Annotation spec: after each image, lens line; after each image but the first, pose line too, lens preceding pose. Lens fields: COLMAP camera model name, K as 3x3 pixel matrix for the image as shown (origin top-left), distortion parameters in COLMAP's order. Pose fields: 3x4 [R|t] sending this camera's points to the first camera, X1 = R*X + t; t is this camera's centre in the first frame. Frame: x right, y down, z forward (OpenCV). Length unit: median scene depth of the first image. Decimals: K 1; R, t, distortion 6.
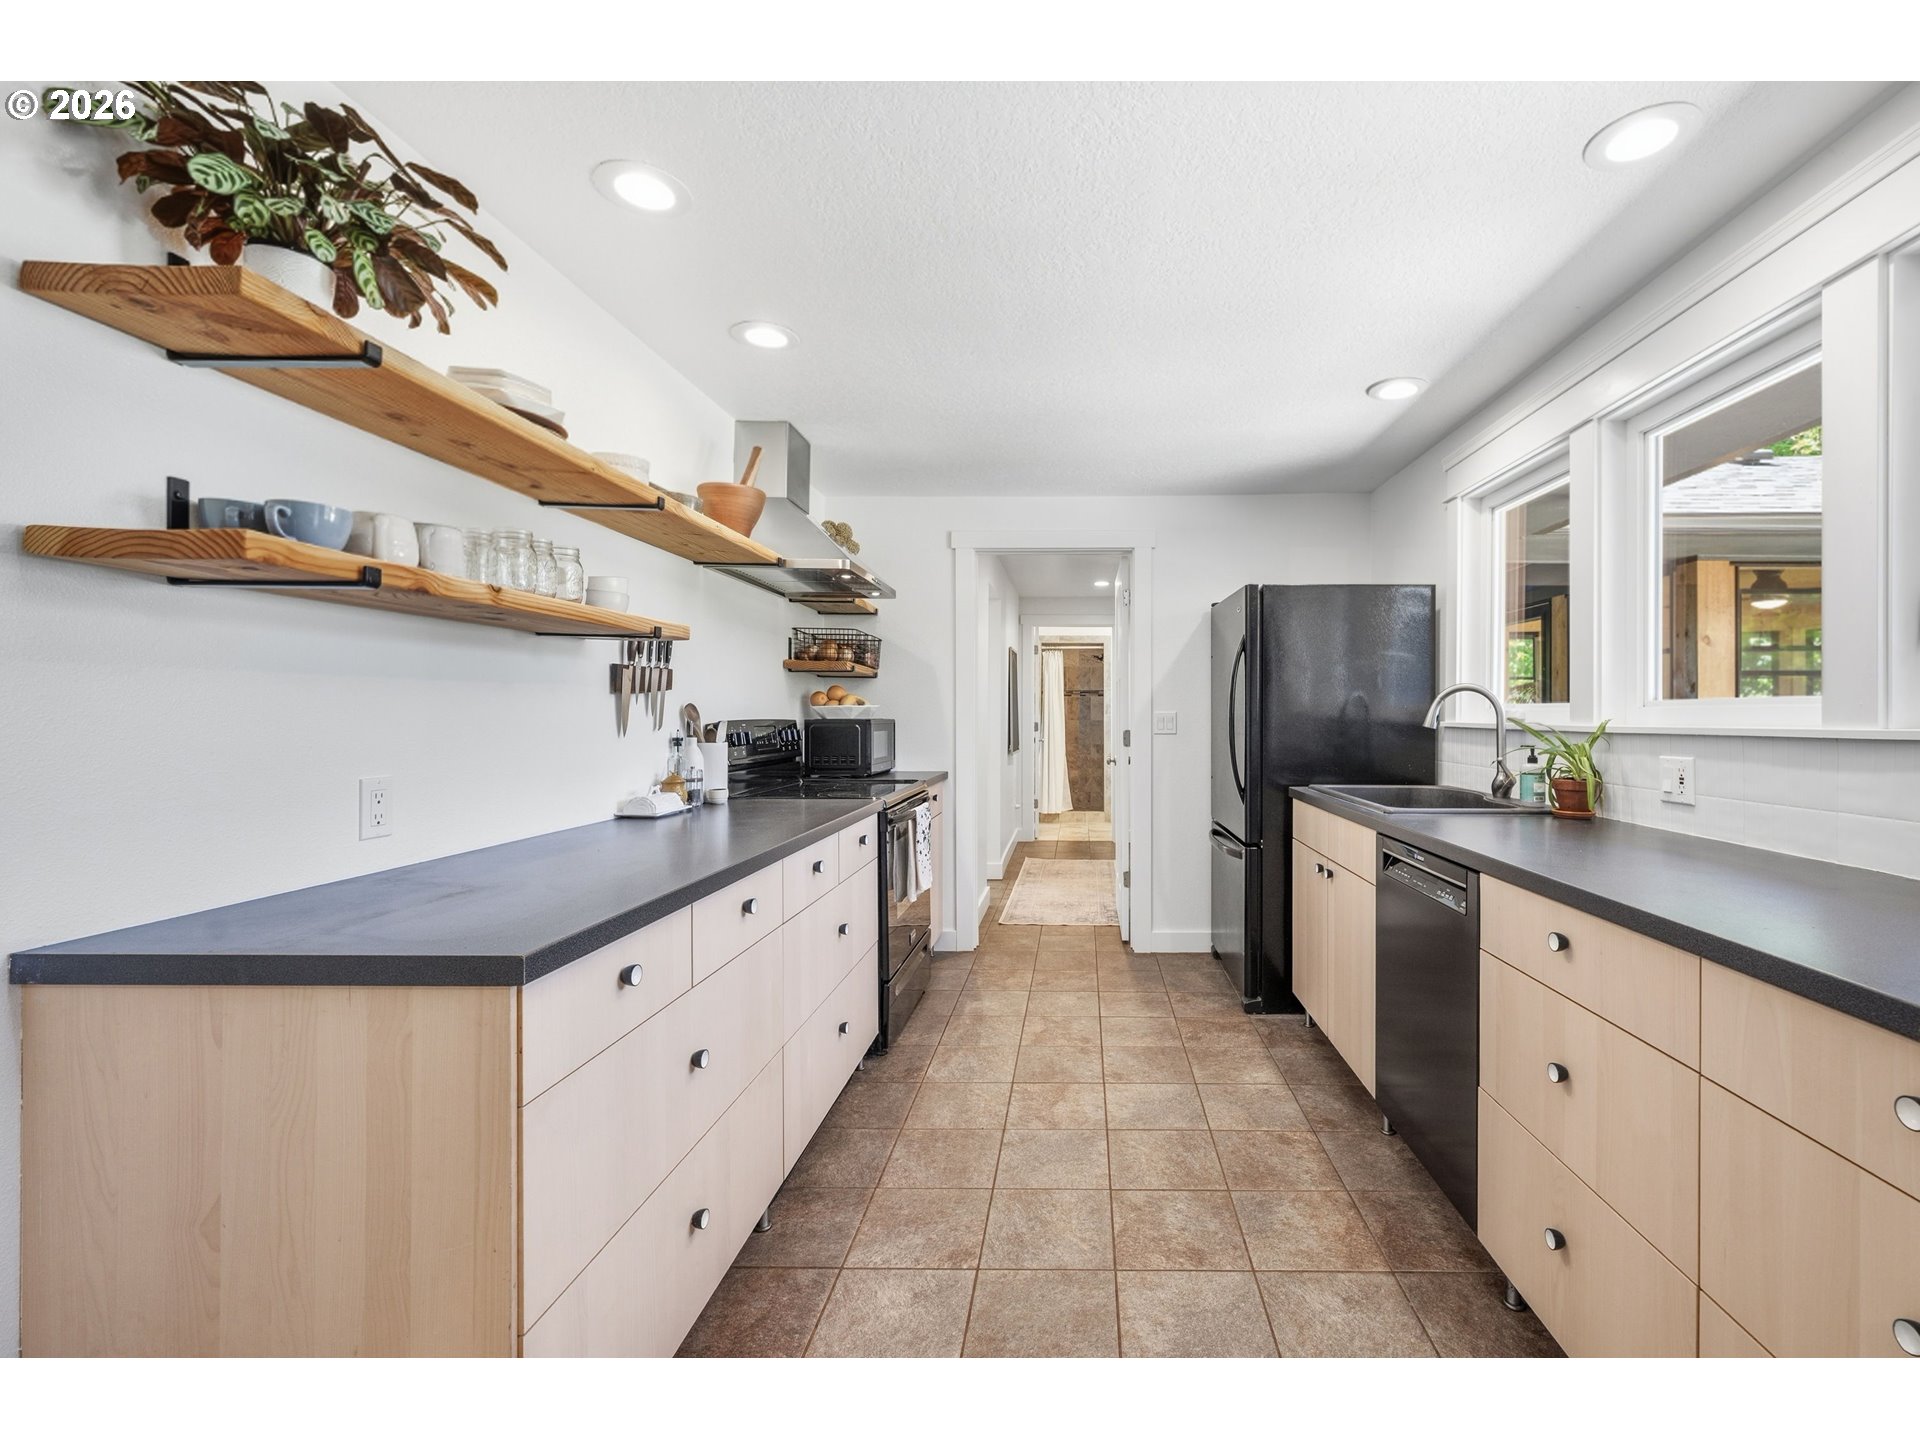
lens RADIAL K [[845.0, 0, 1048.6], [0, 845.0, 720.1], [0, 0, 1]] dist [0.000463, 0.000027]
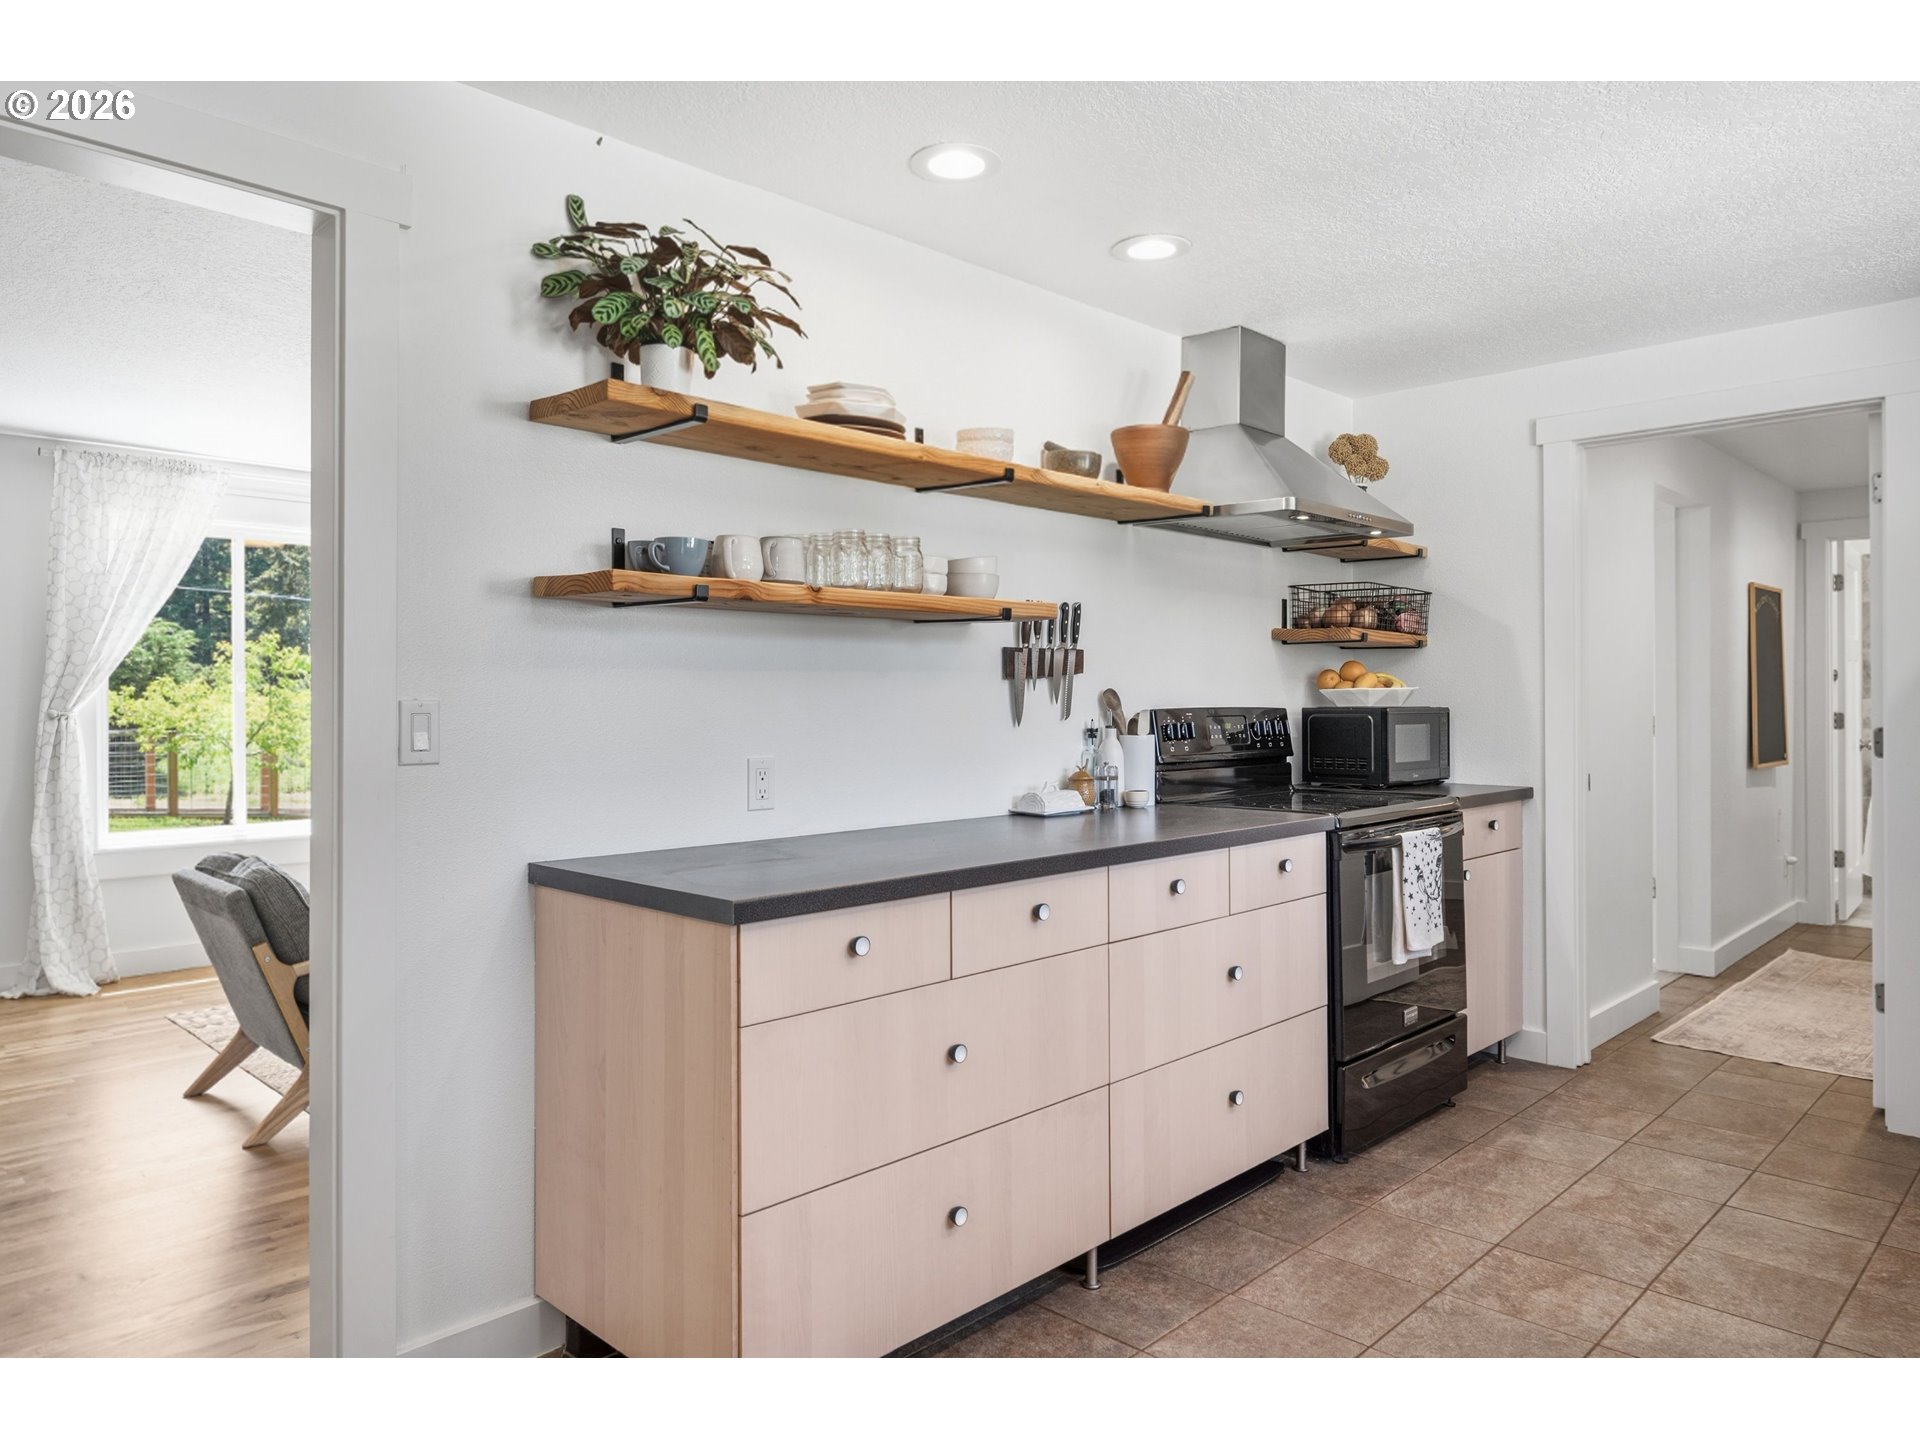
lens RADIAL K [[1319.4, 0, 964.8], [0, 1319.4, 716.2], [0, 0, 1]] dist [-0.003049, -0.001051]
pose [[0.709285, 0.007287, -0.704885, 0.410293], [-0.002180, 0.999964, 0.008144, -0.002273], [0.704919, -0.004240, 0.709275, -0.049336]]
